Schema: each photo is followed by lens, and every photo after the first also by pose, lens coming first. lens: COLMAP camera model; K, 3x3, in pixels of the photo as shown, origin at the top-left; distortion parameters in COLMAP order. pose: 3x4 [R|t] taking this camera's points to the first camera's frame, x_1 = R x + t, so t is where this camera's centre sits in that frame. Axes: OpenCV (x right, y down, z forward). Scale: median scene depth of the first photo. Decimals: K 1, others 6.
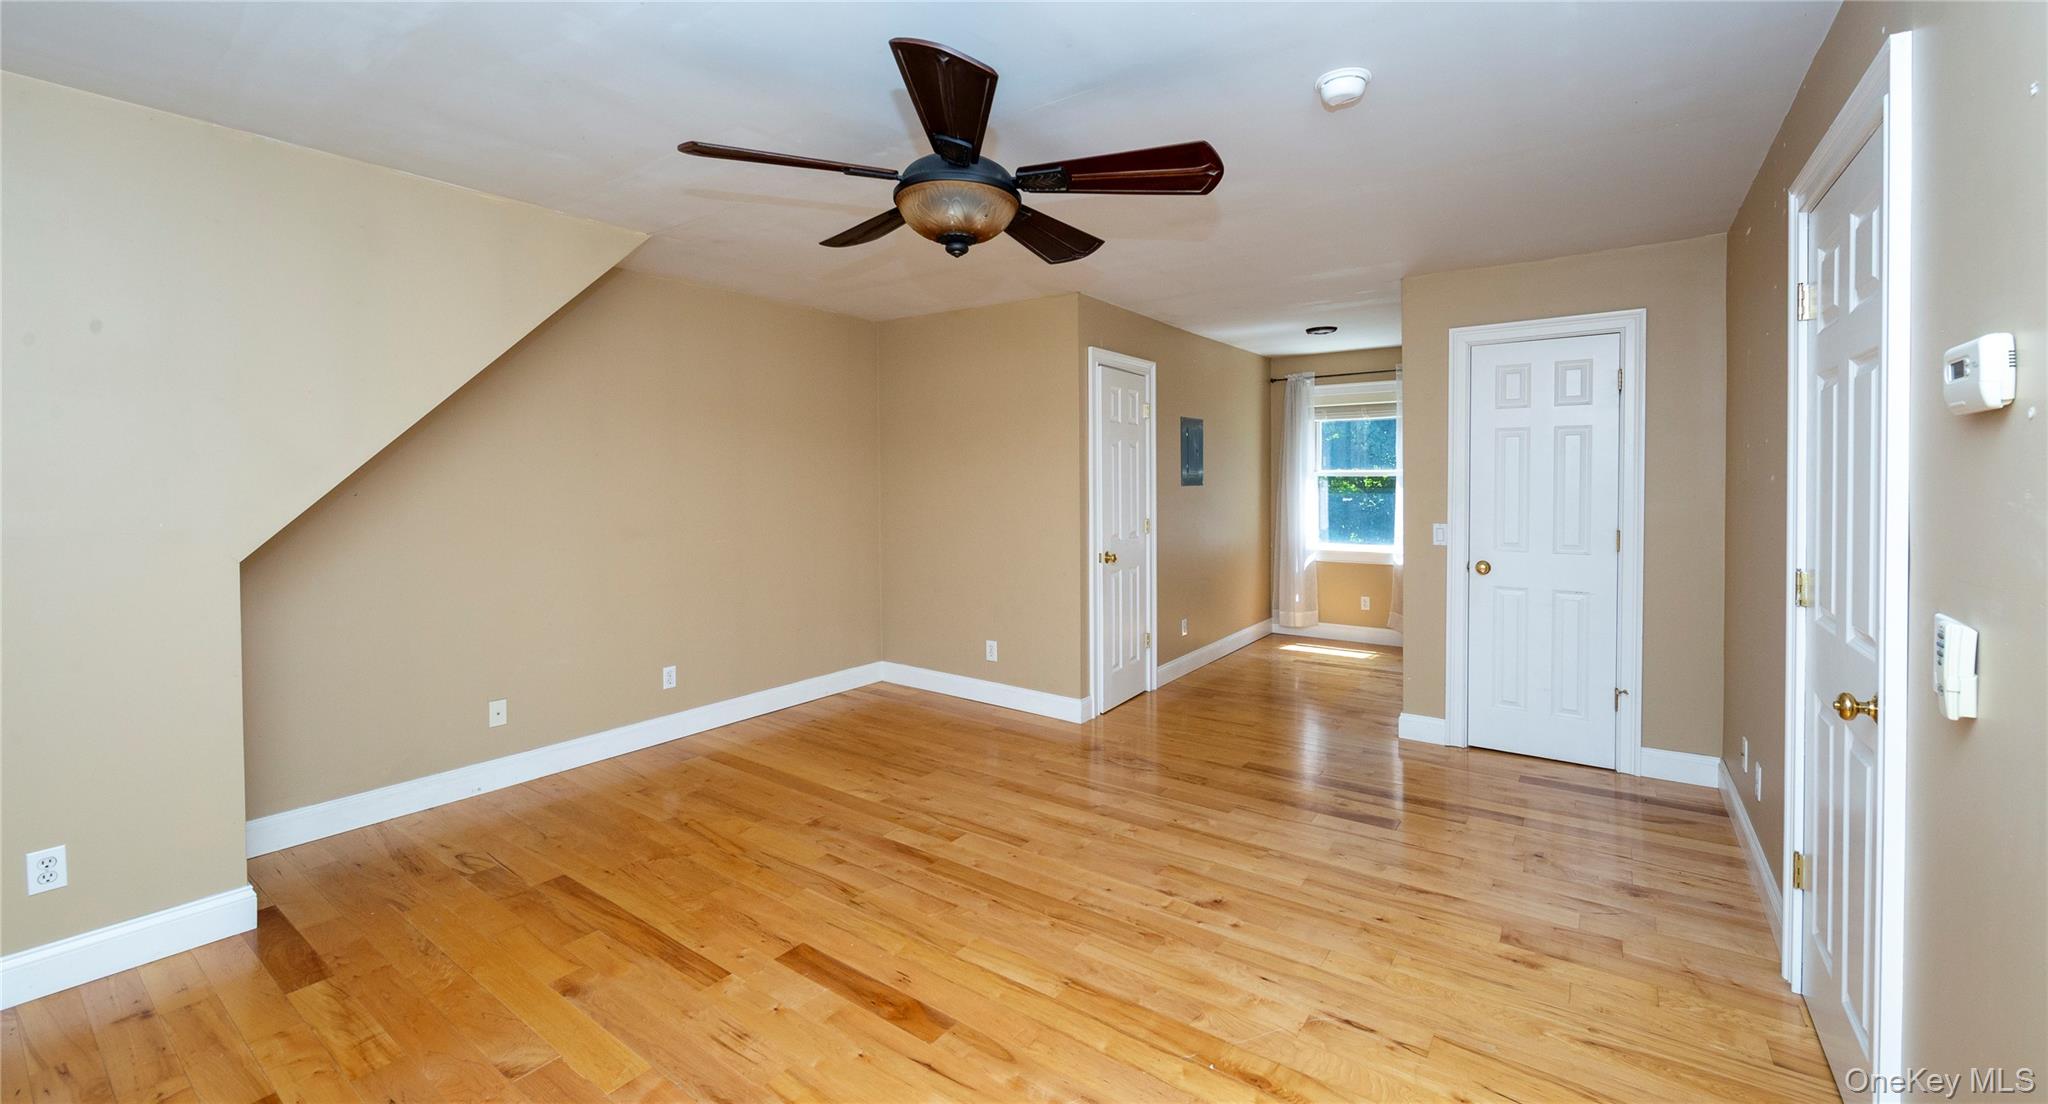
lens RADIAL K [[816.3, 0, 1025.2], [0, 816.3, 496.4], [0, 0, 1]] dist [-0.000678, -0.000028]
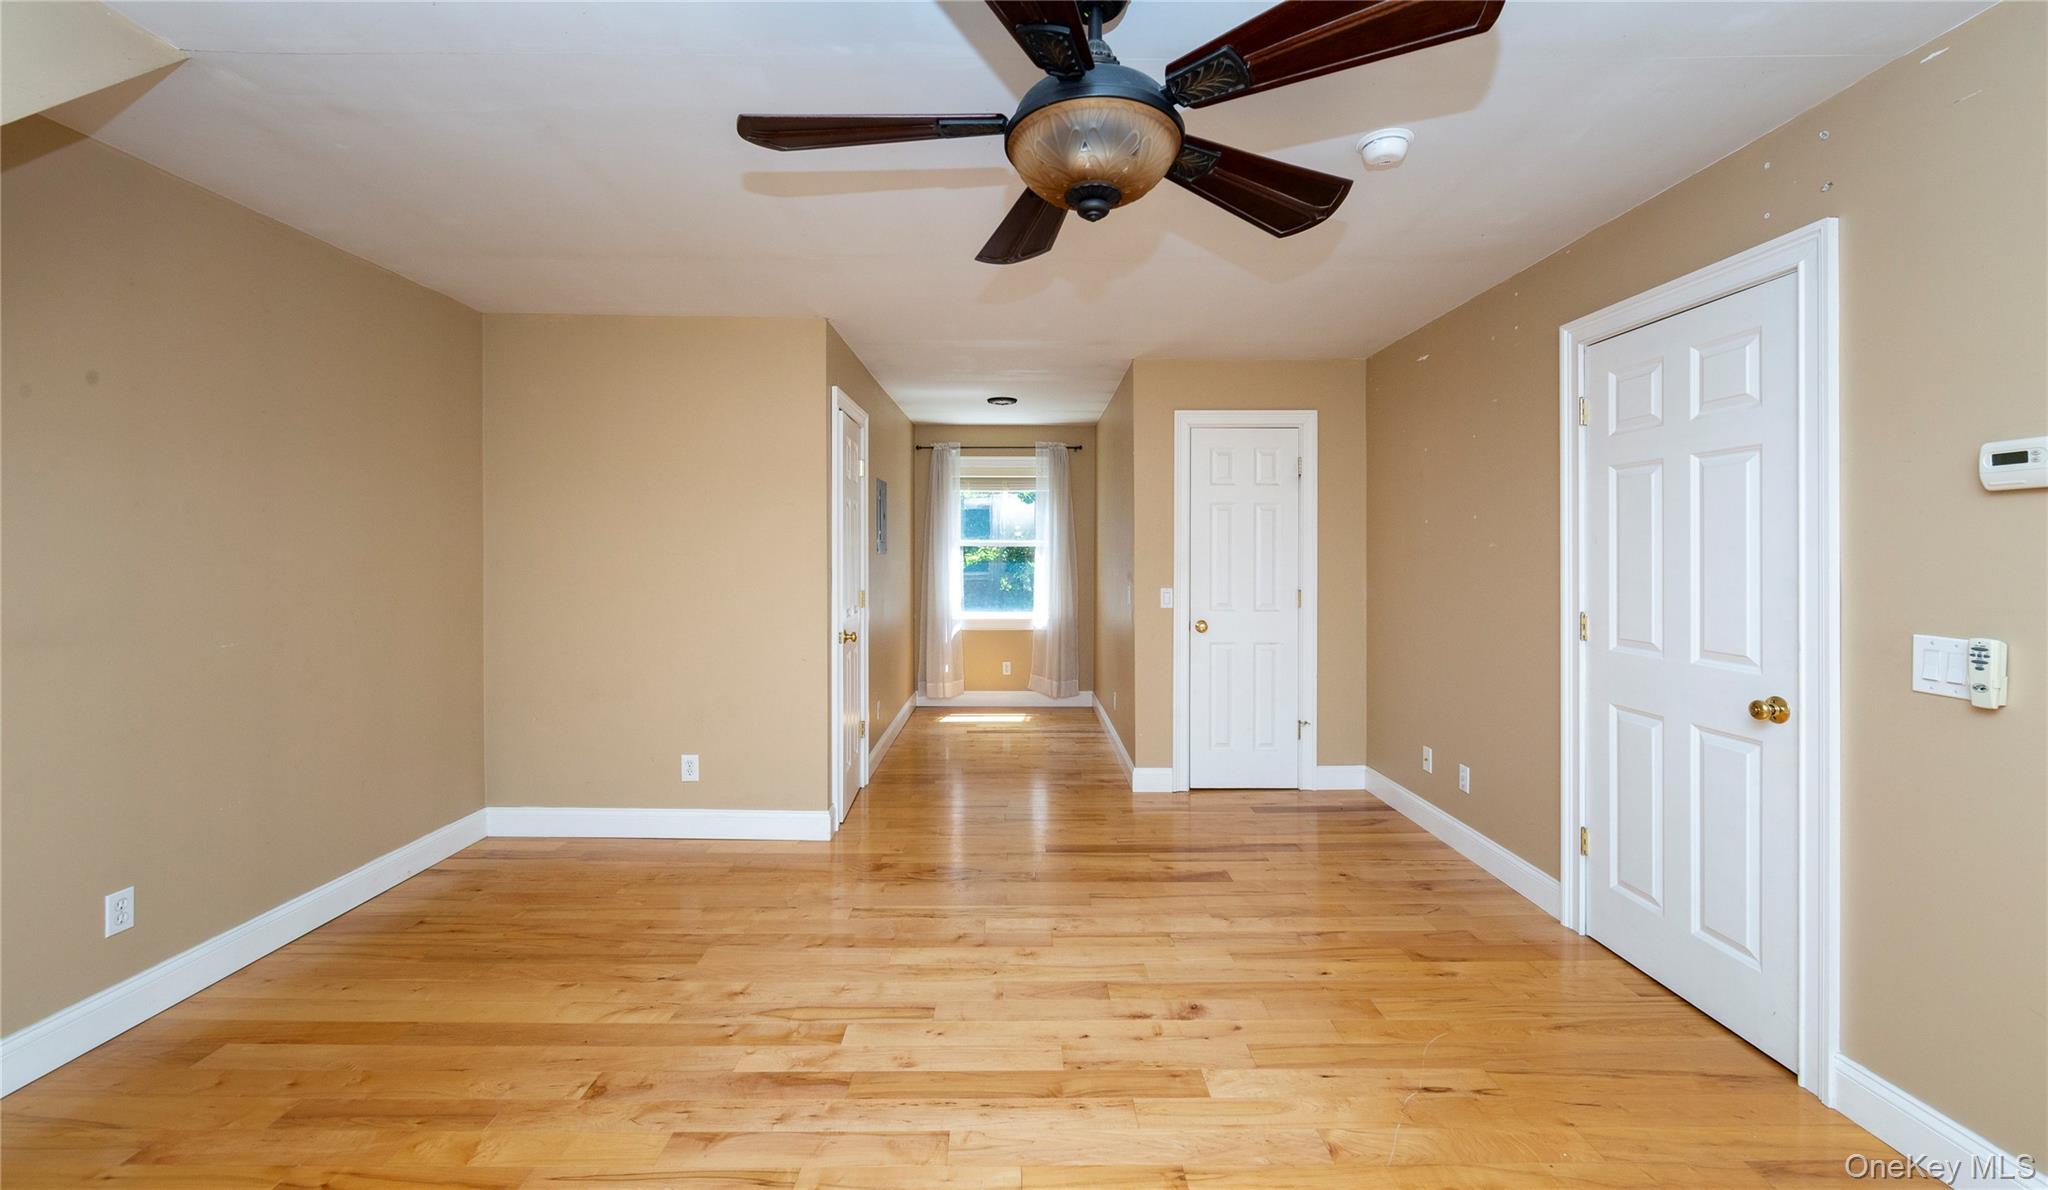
lens RADIAL K [[814.8, 0, 1097.5], [0, 814.8, 554.7], [0, 0, 1]] dist [-0.002134, -0.000527]
pose [[0.804160, 0.003767, 0.594401, -0.239160], [0.006412, 0.999867, -0.015010, 0.005000], [-0.594378, 0.015882, 0.804029, 0.204433]]
